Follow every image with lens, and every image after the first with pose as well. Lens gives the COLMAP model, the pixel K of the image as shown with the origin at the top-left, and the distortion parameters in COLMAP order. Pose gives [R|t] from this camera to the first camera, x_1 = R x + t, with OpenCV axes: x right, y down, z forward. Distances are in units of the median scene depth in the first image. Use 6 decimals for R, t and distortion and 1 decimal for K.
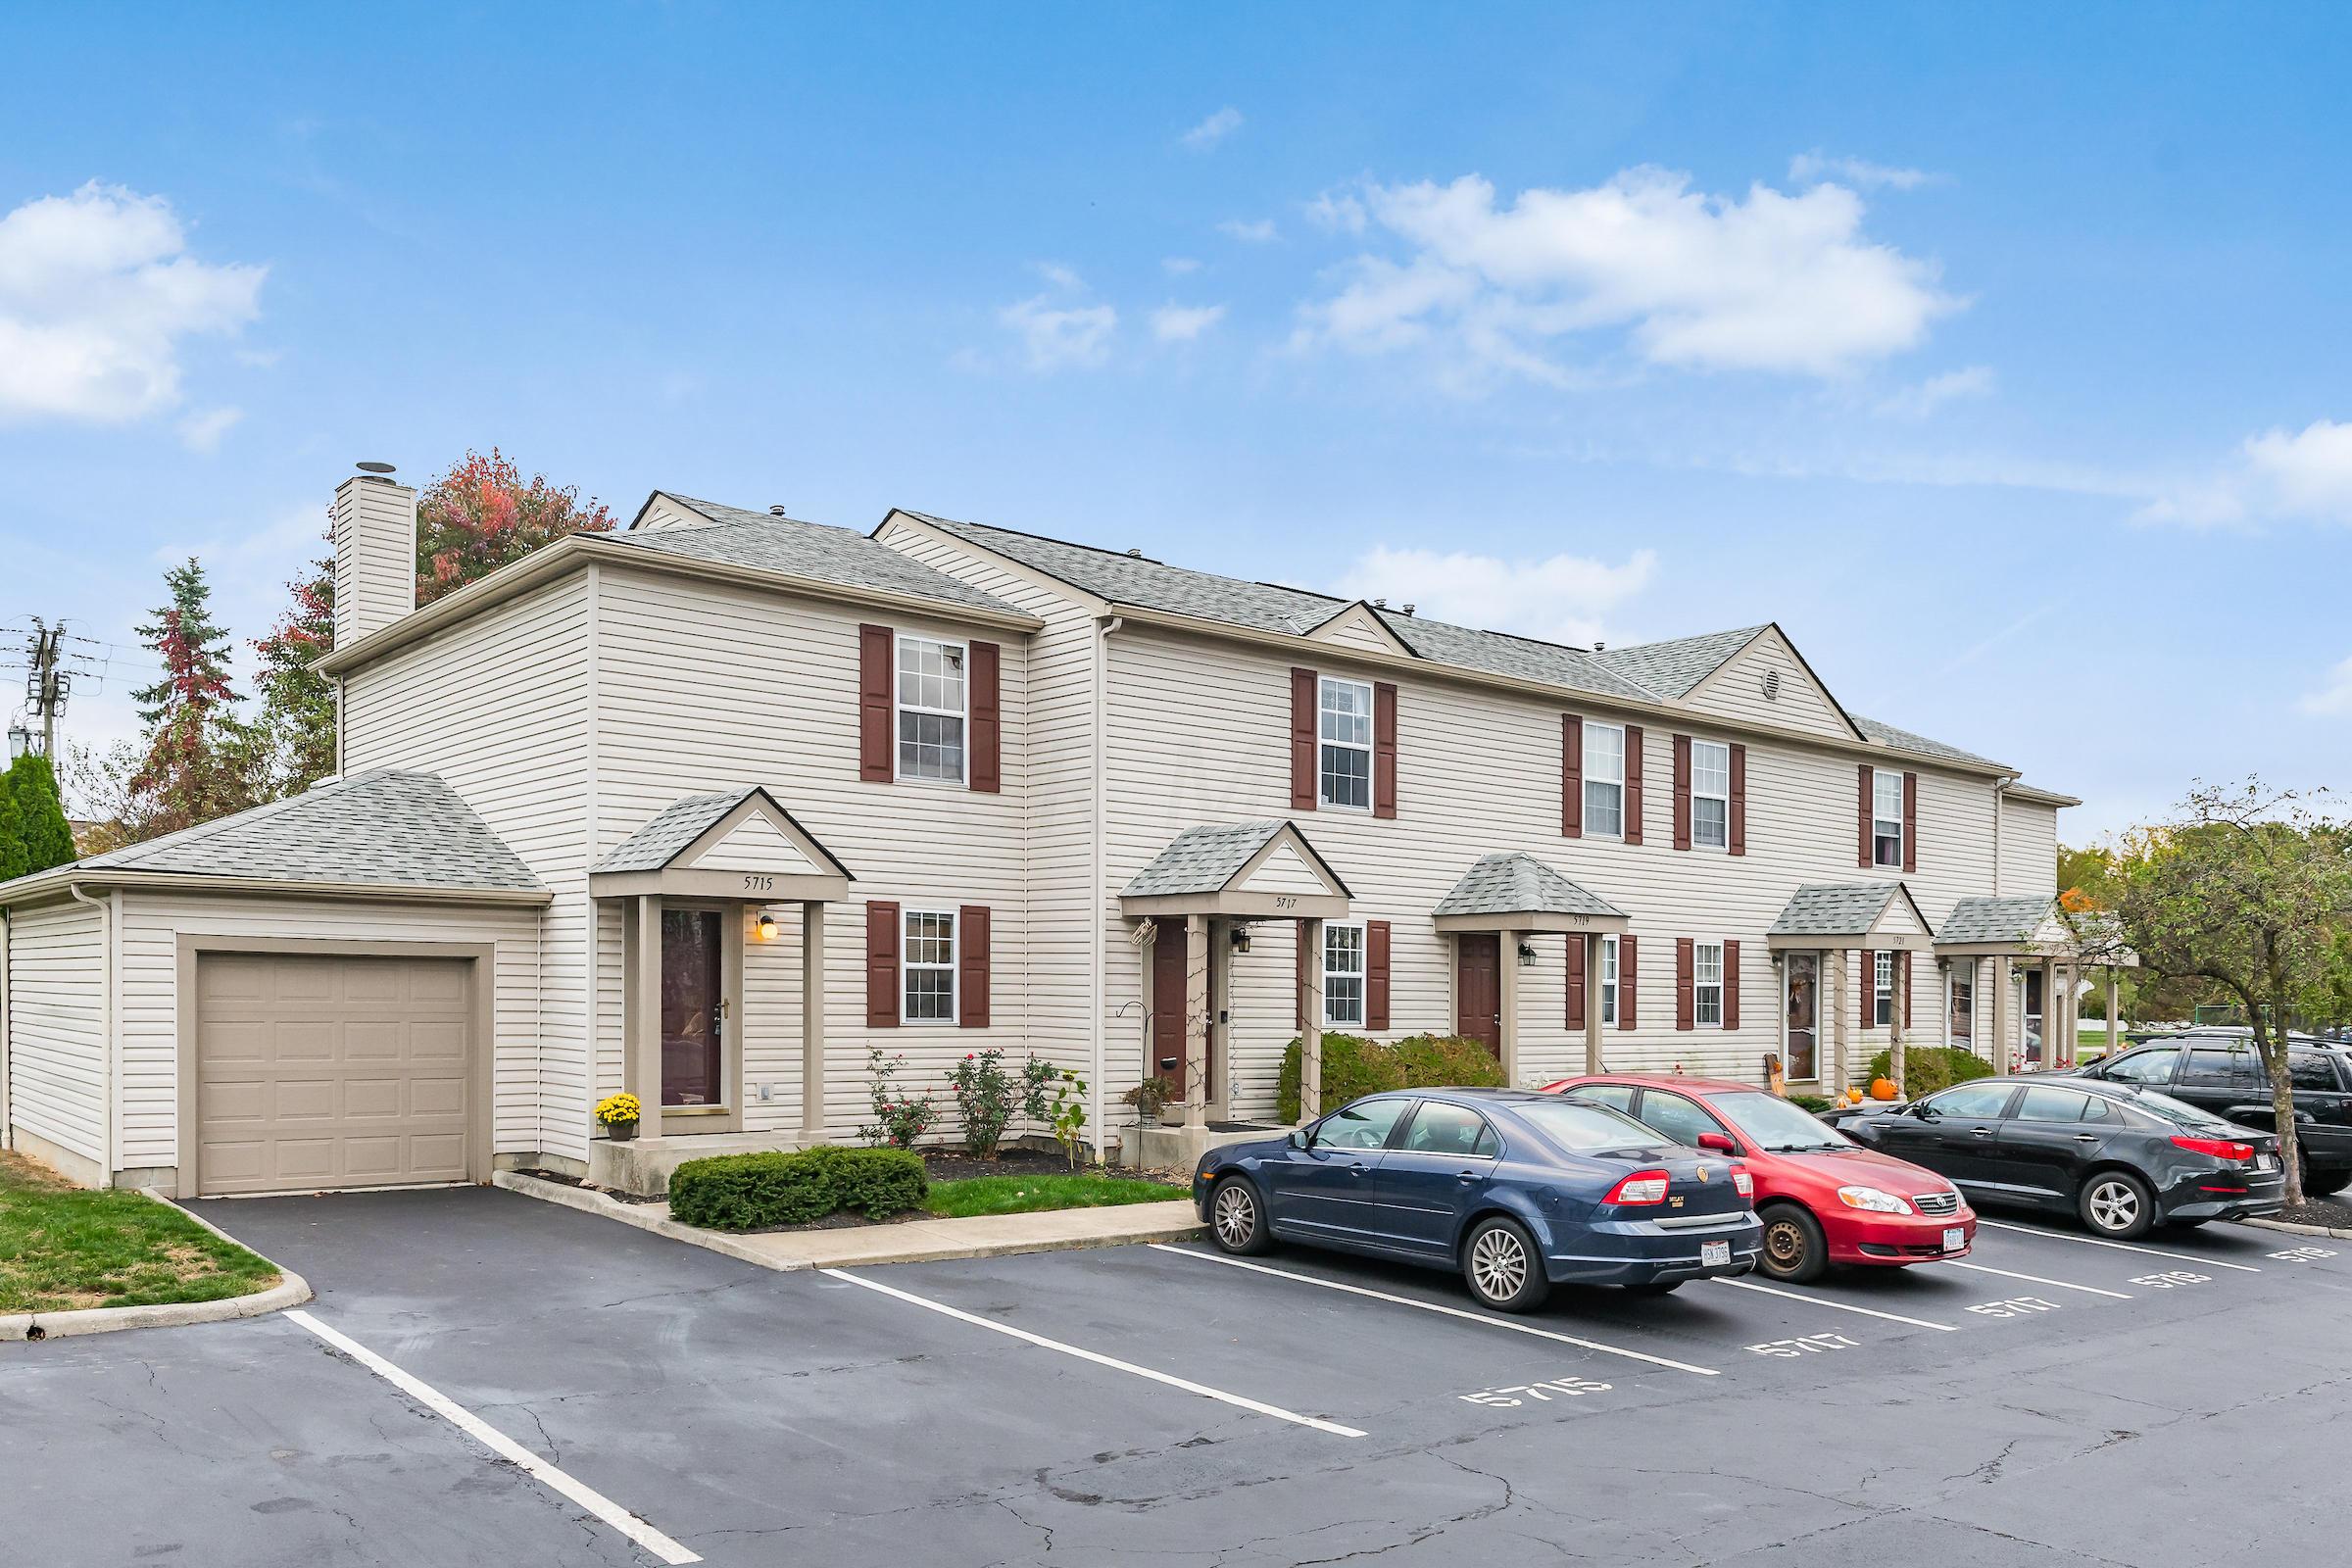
lens RADIAL K [[1831.3, 0, 1176.5], [0, 1831.3, 1067.7], [0, 0, 1]] dist [-0.008468, -0.006028]
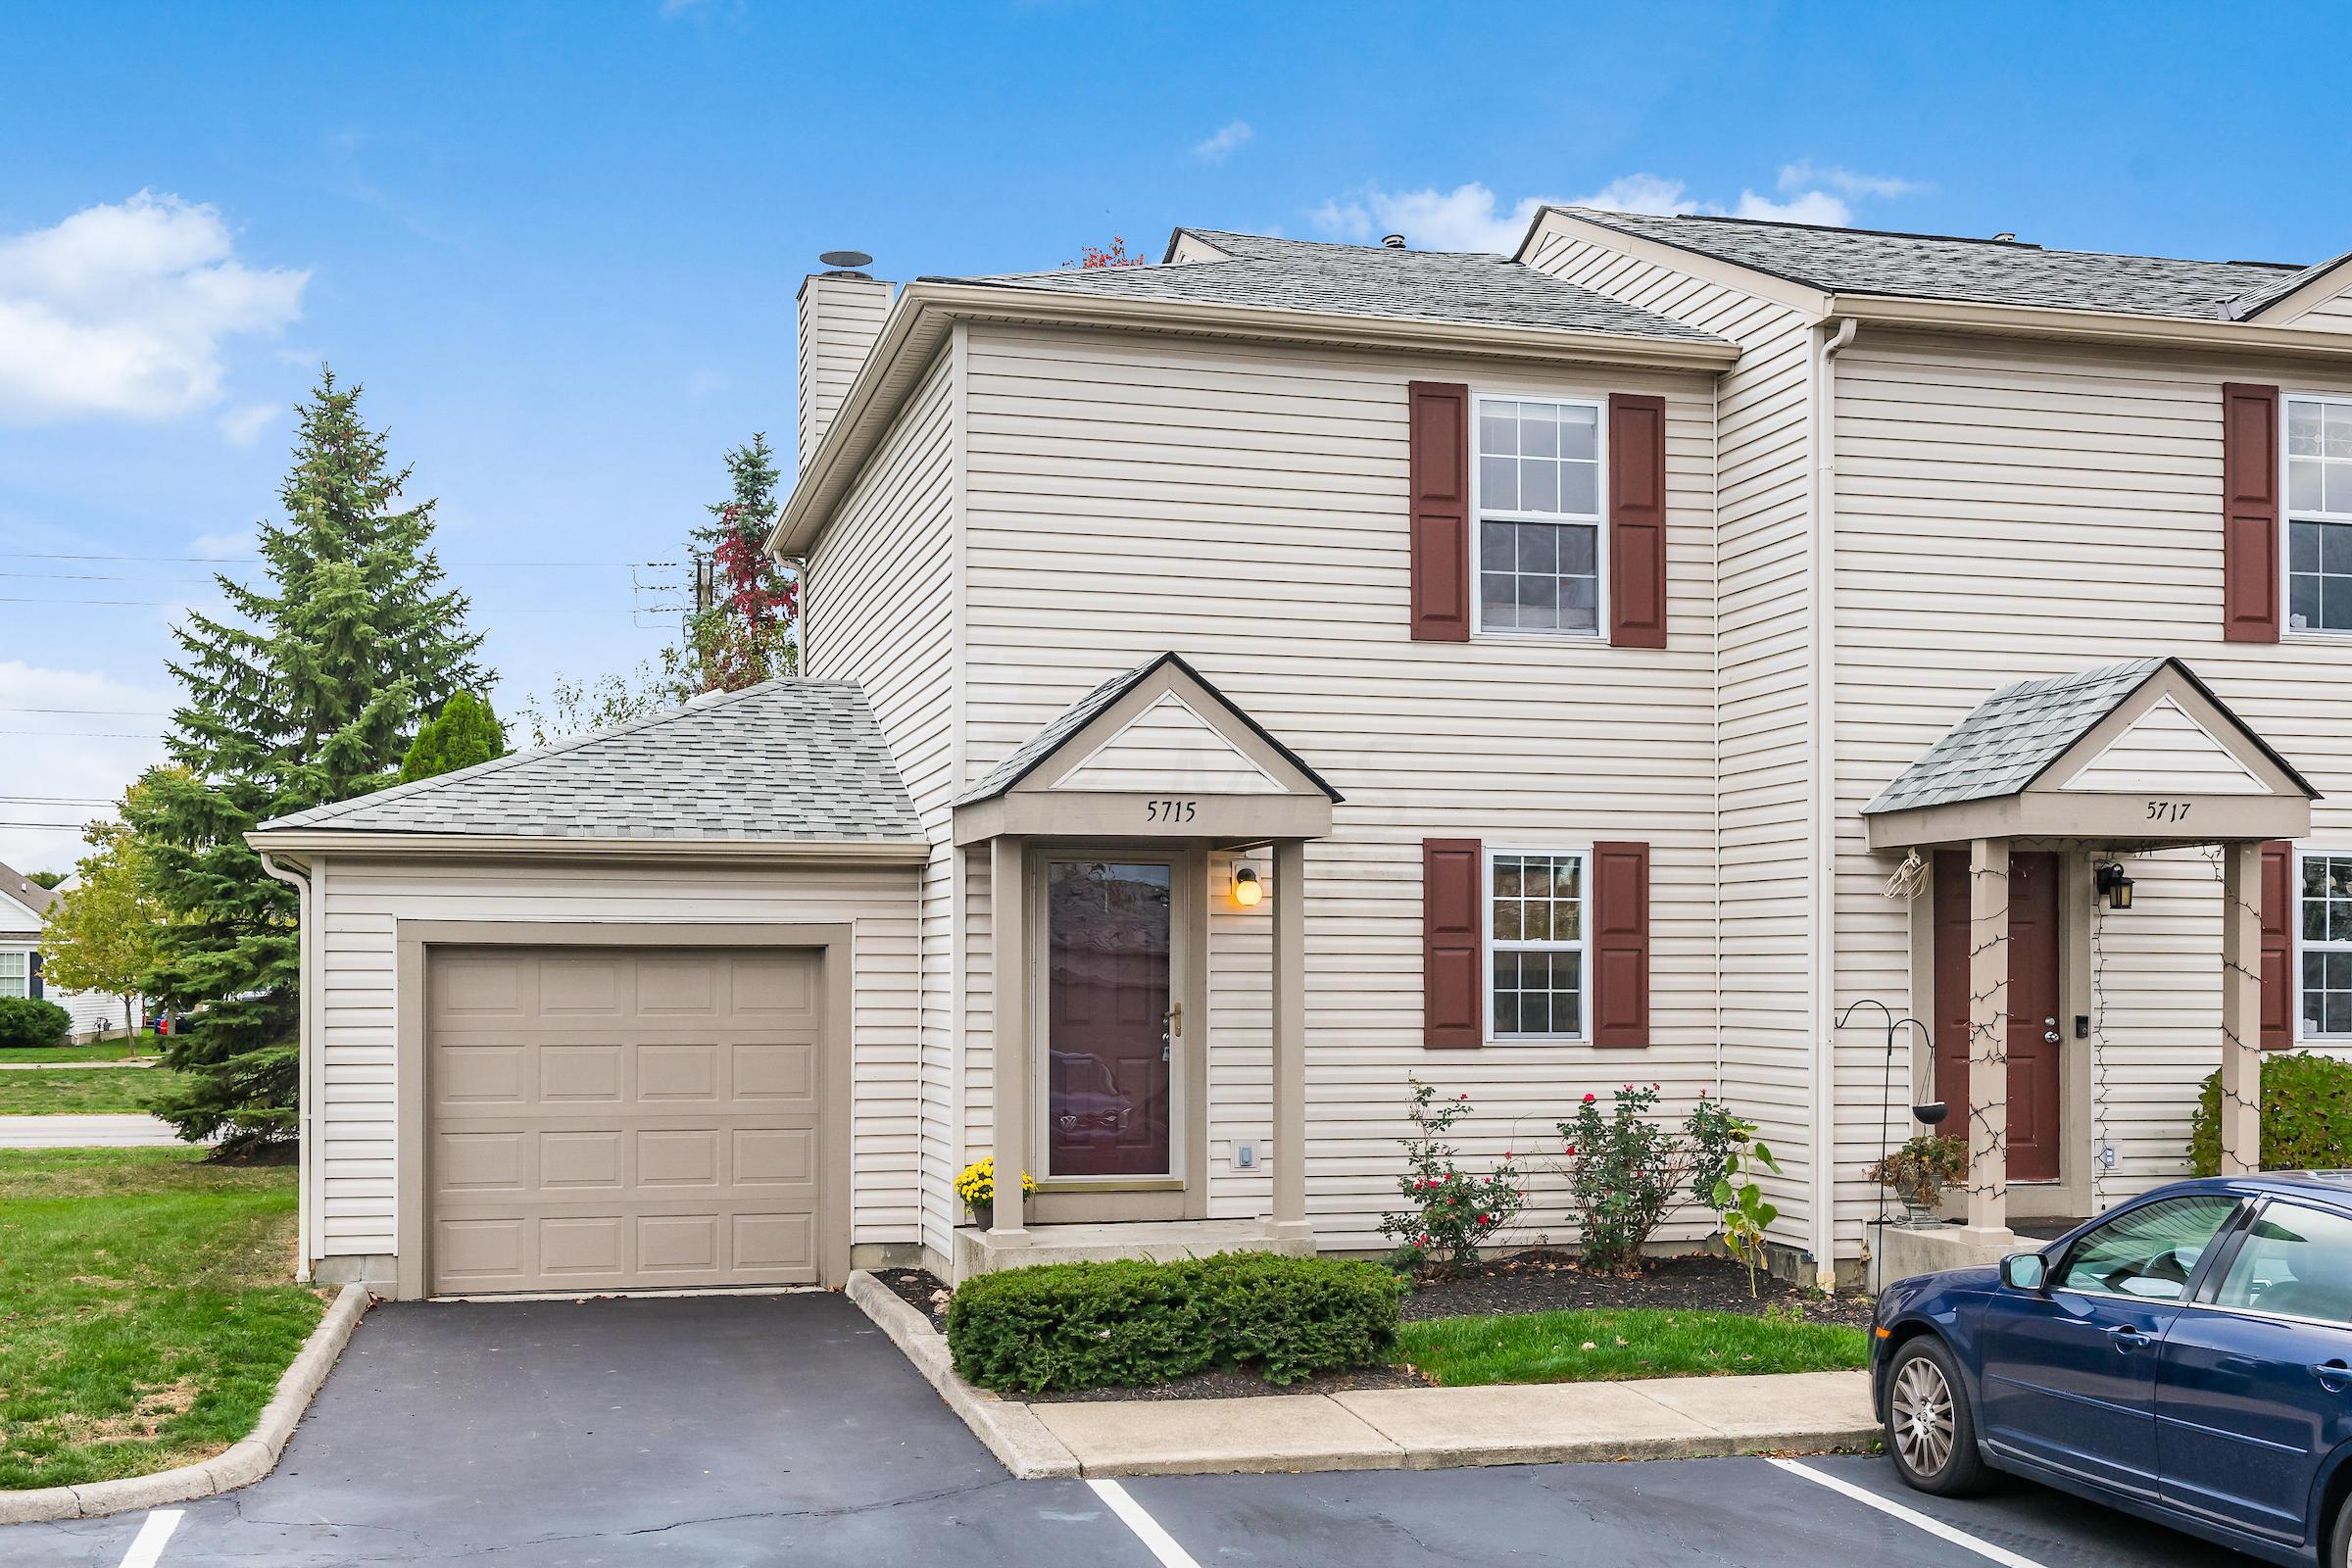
lens RADIAL K [[2547.7, 0, 1176.3], [0, 2547.7, 1050.1], [0, 0, 1]] dist [-0.000059, -0.022782]
pose [[0.904686, -0.005145, -0.426049, 0.114541], [-0.004310, 0.999765, -0.021226, -0.003554], [0.426058, 0.021039, 0.904451, 0.209333]]
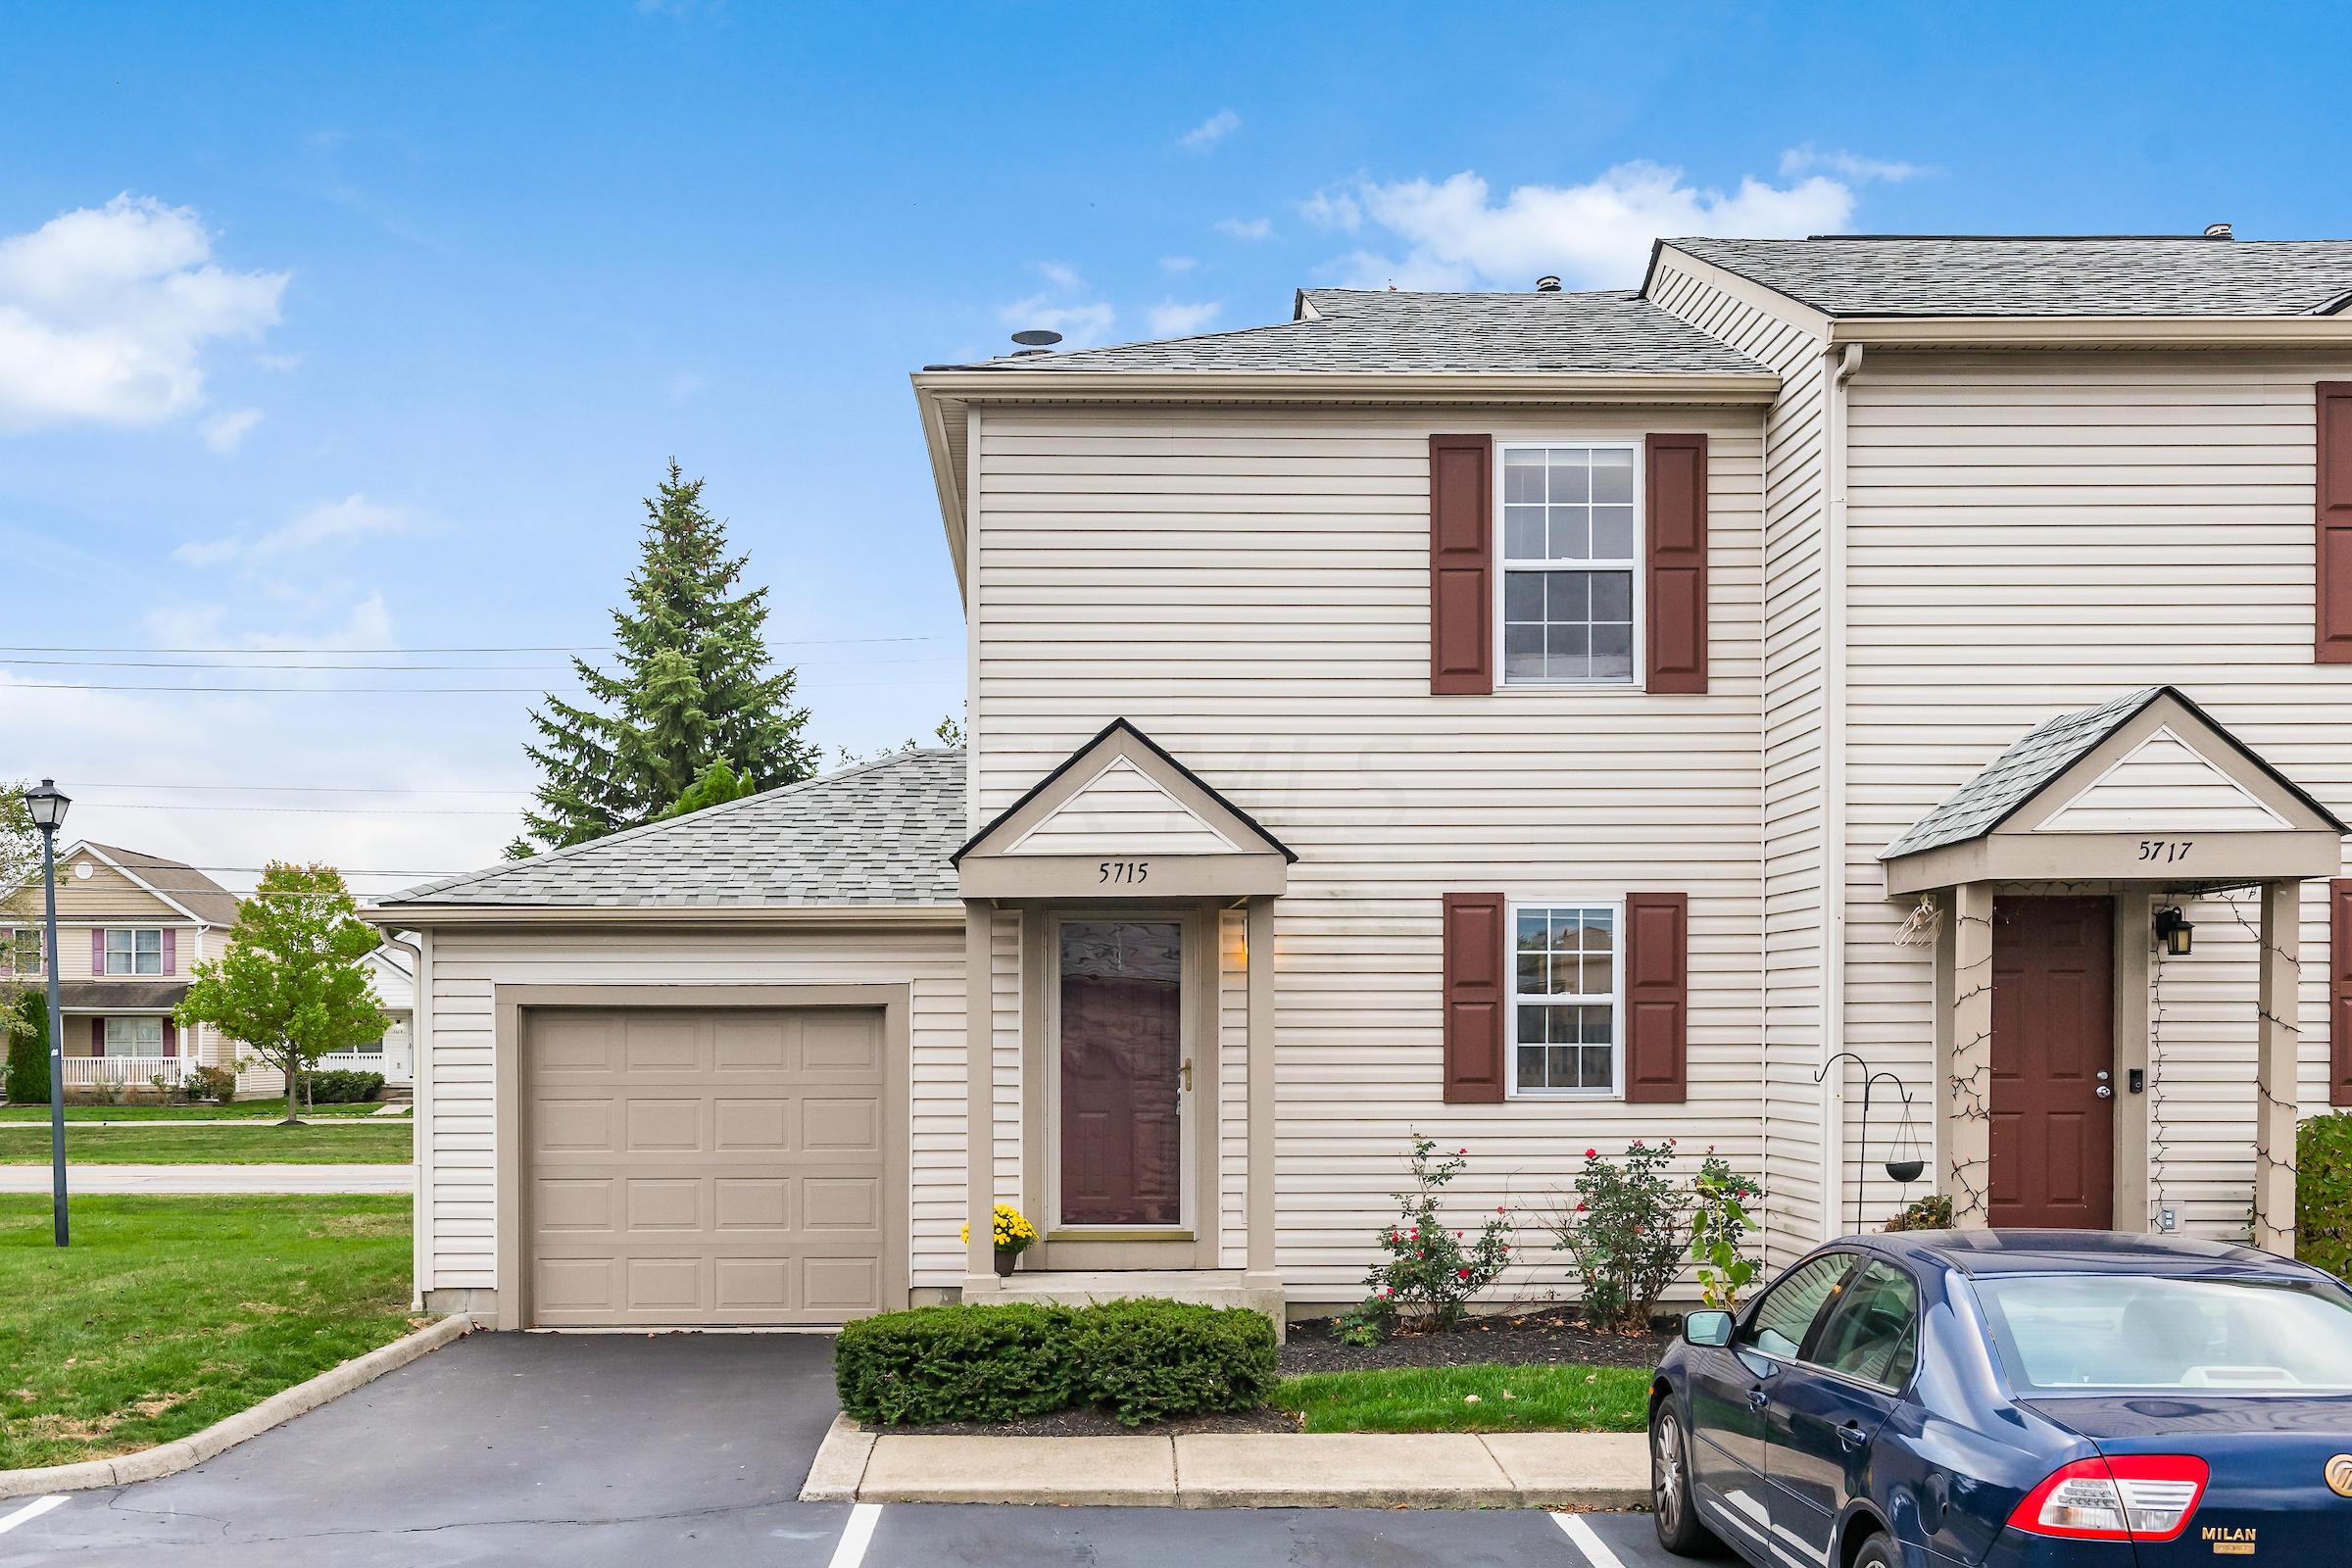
lens RADIAL K [[2572.4, 0, 1097.5], [0, 2572.4, 1150.0], [0, 0, 1]] dist [0.003880, -0.011591]
pose [[0.775027, 0.007239, -0.631886, 0.279544], [-0.011168, 0.999935, -0.002242, -0.003550], [0.631829, 0.008795, 0.775058, 0.273044]]
